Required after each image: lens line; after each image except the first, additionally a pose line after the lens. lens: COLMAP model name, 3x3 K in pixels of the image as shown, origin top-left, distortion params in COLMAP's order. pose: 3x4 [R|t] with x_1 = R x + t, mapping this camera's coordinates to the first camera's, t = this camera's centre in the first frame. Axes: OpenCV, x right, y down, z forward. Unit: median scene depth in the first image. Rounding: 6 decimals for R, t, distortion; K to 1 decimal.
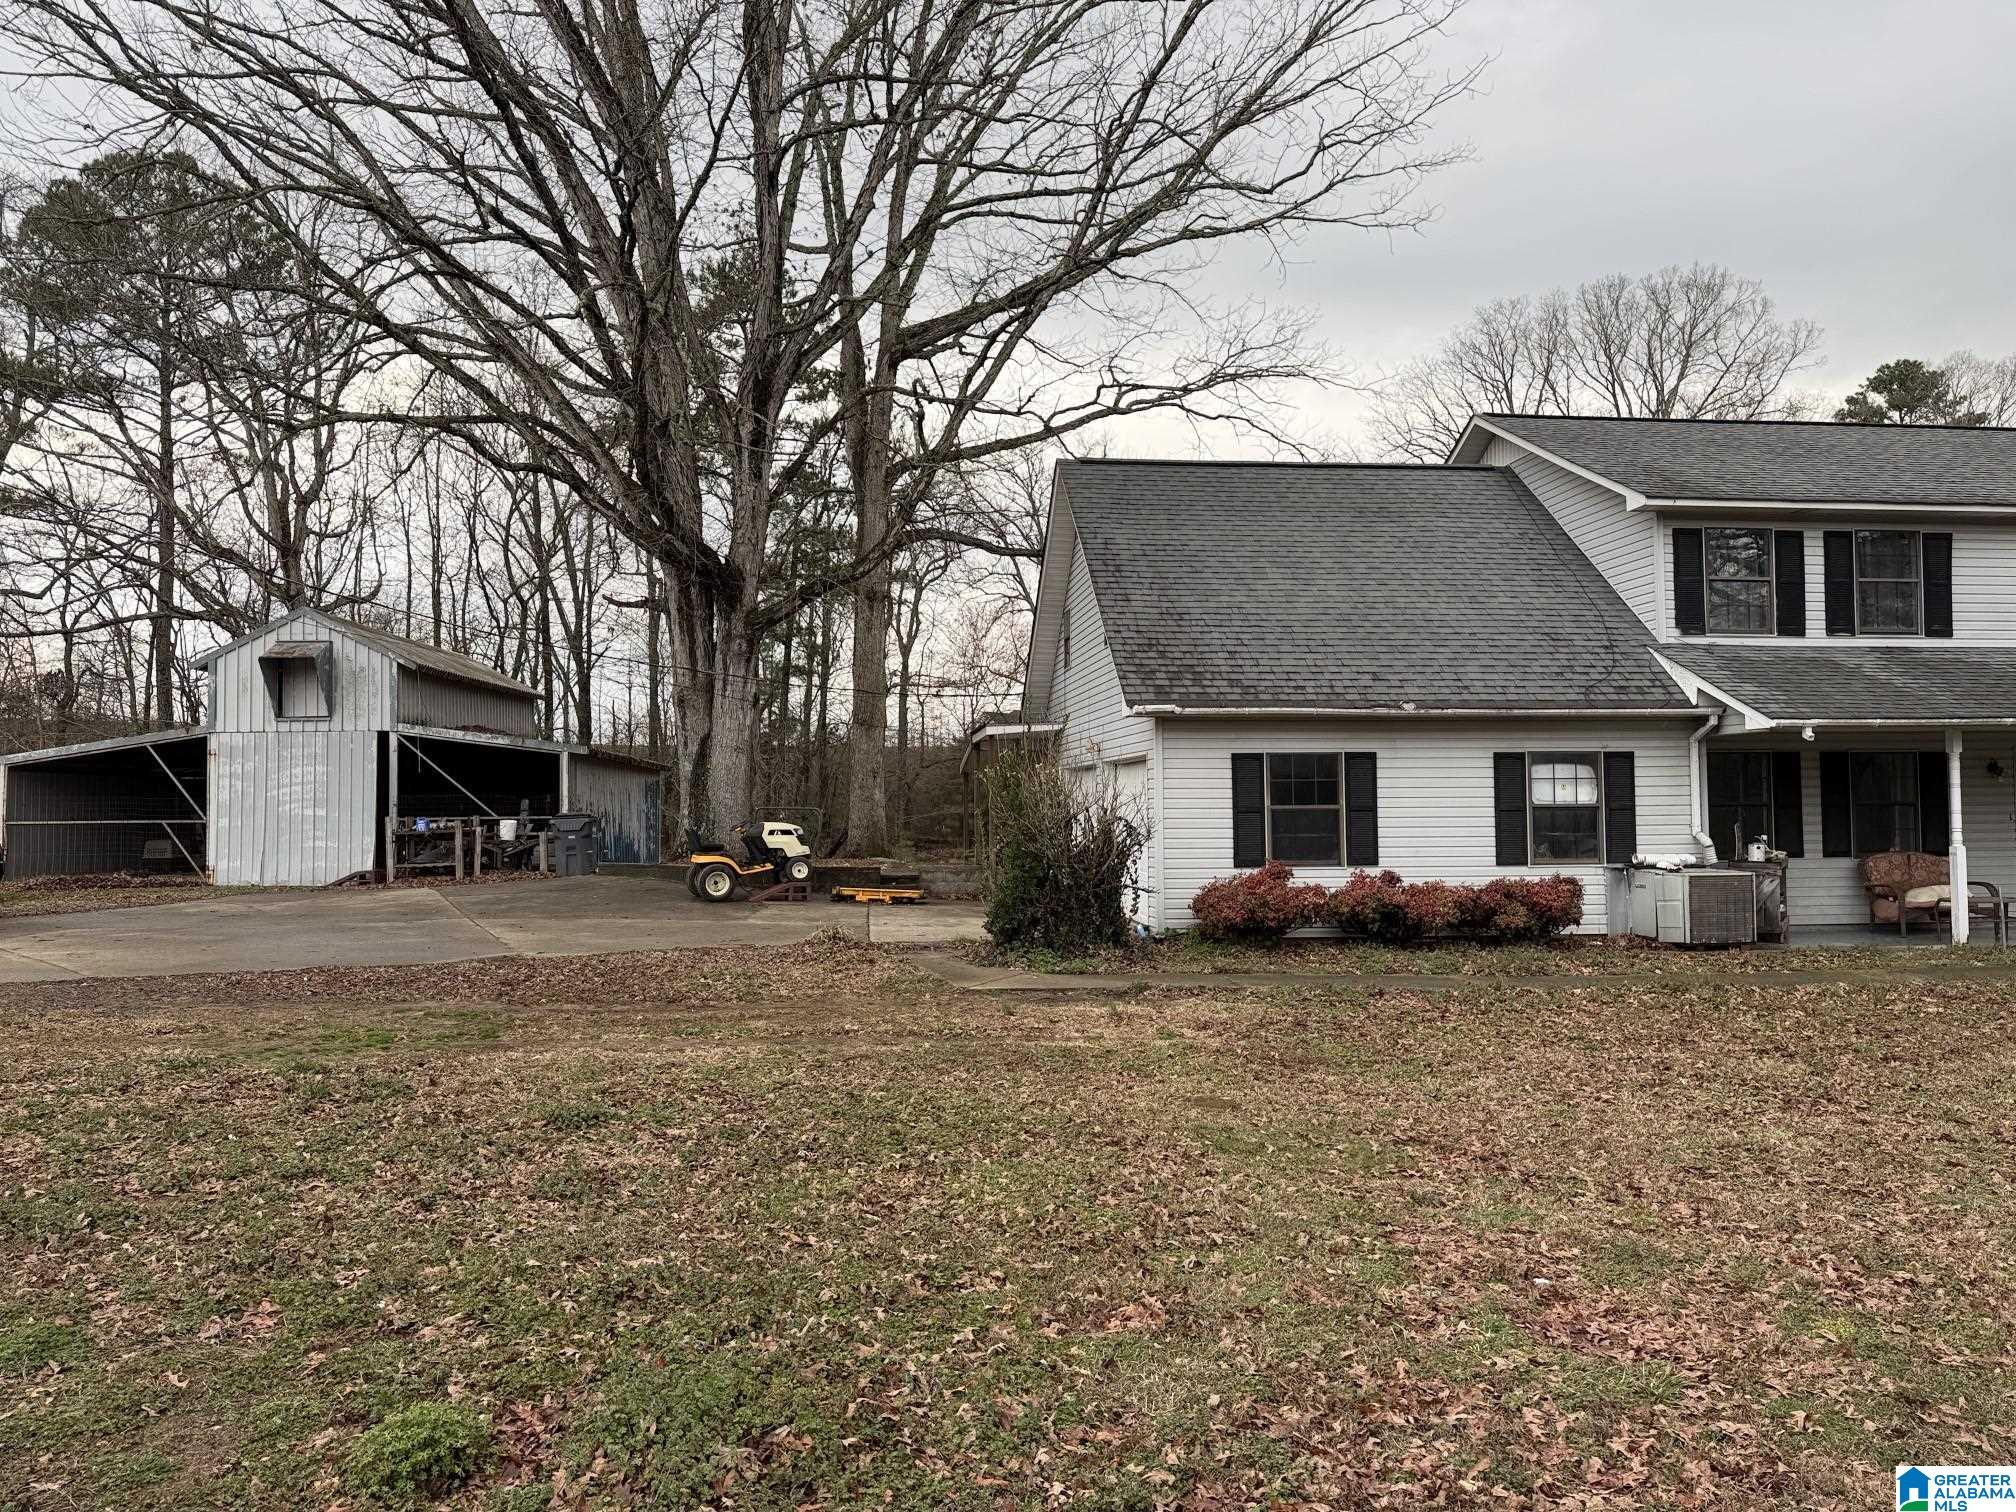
lens RADIAL K [[1410.5, 0, 1000.8], [0, 1410.5, 757.3], [0, 0, 1]] dist [-0.002977, -0.003384]
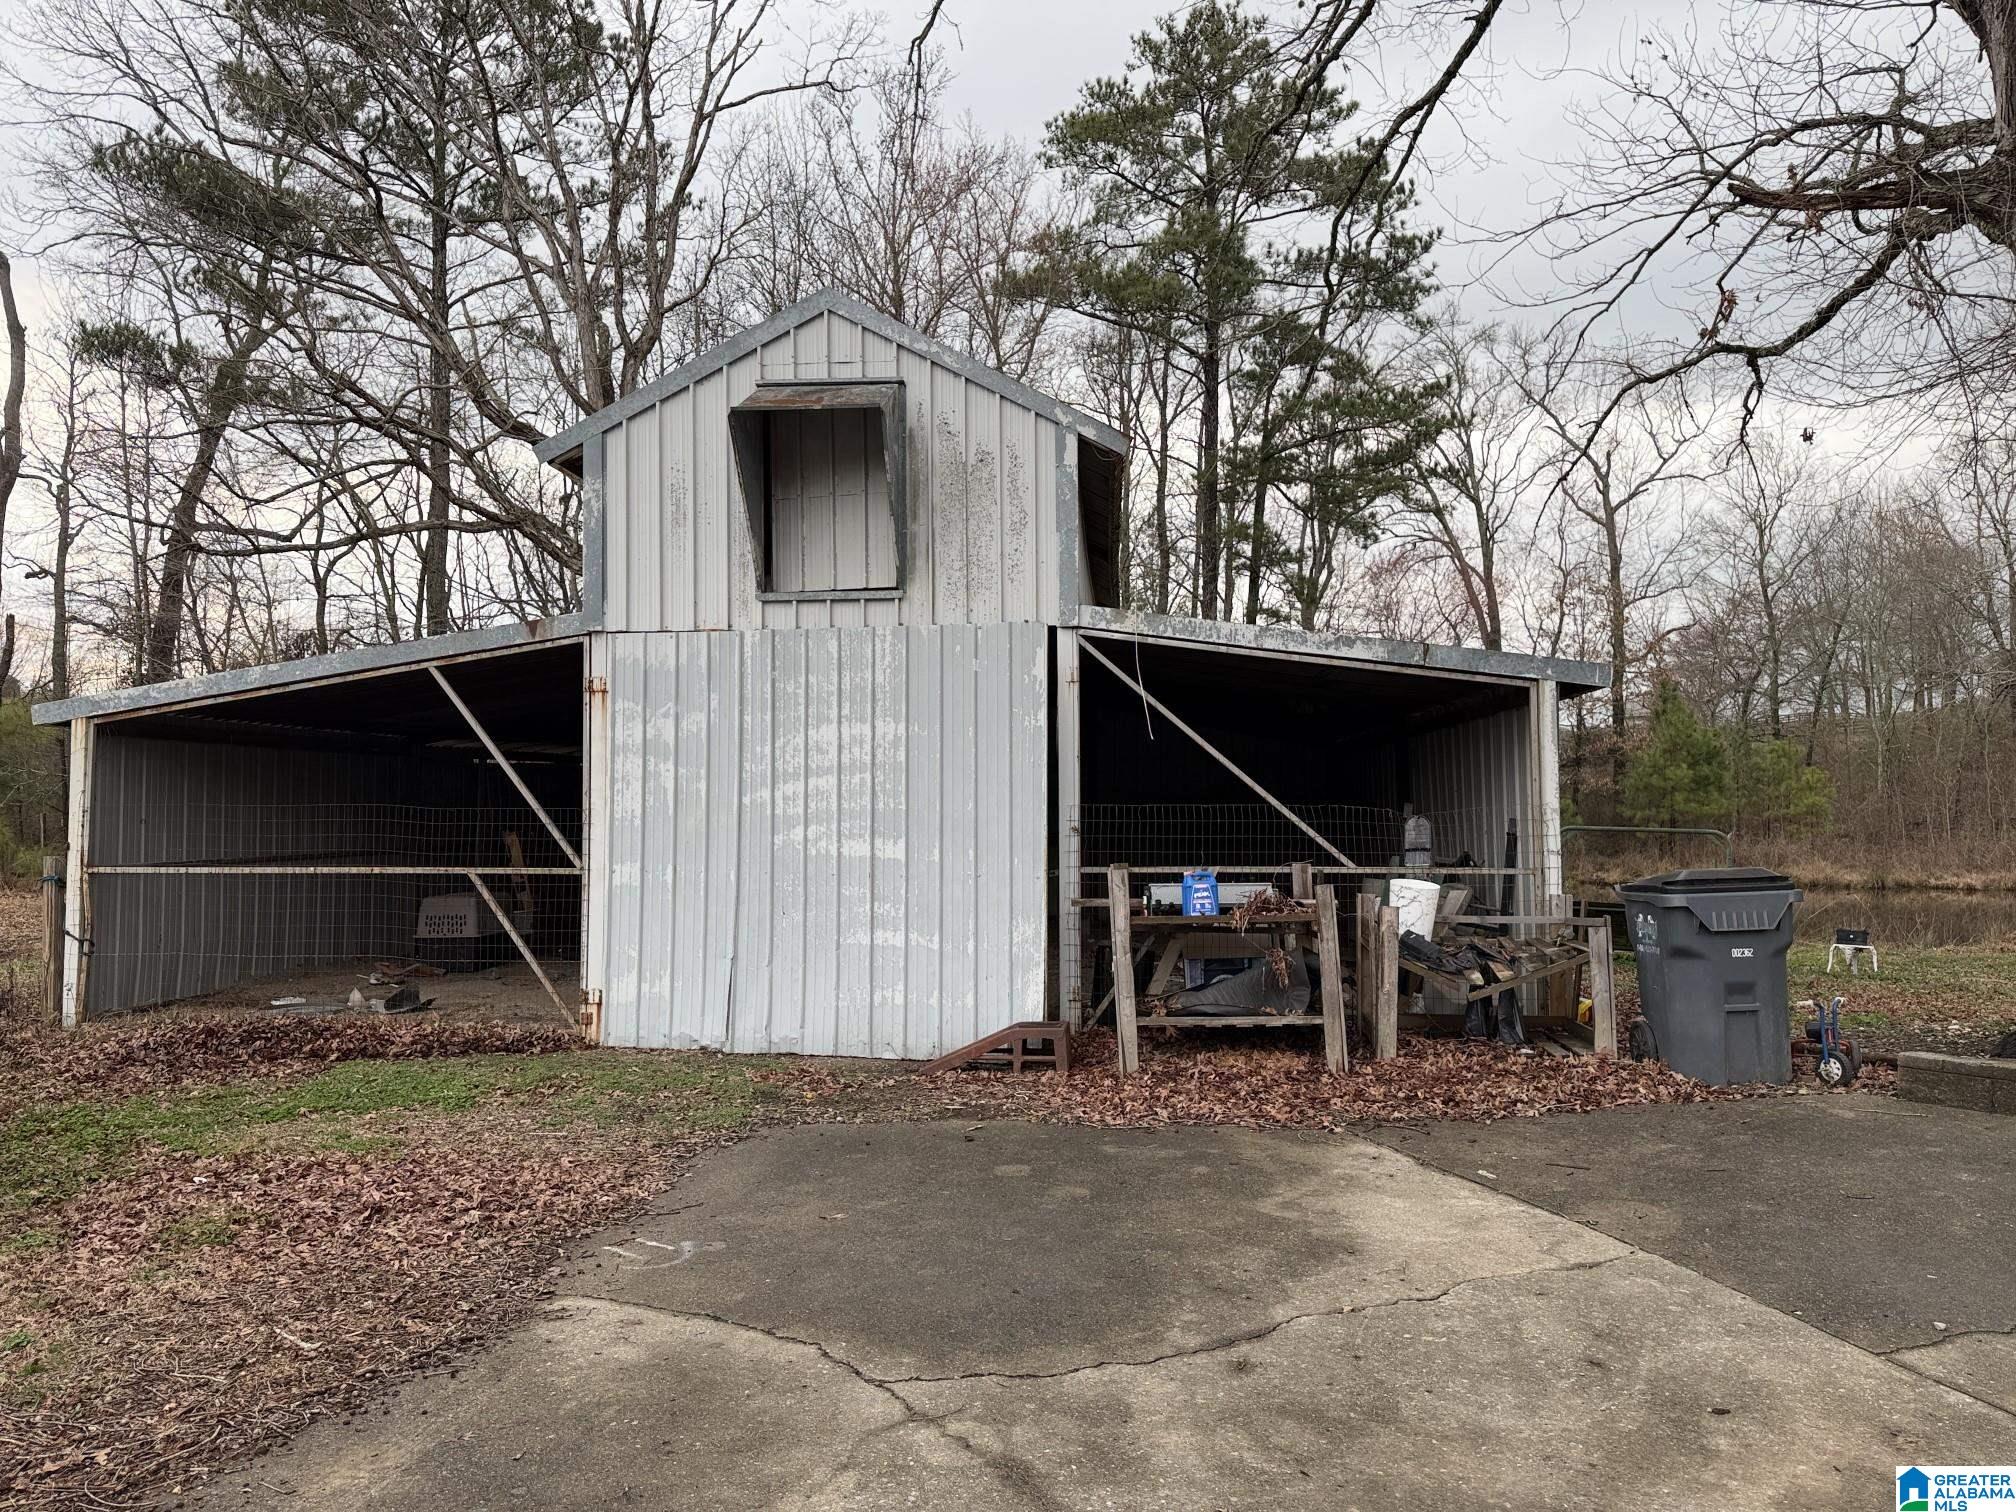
lens RADIAL K [[1410.5, 0, 1012.4], [0, 1410.5, 752.1], [0, 0, 1]] dist [-0.002977, -0.003384]
pose [[0.990149, 0.001054, -0.140012, -0.394484], [-0.000720, 0.999997, 0.002436, 0.012932], [0.140014, -0.002311, 0.990147, 0.640055]]
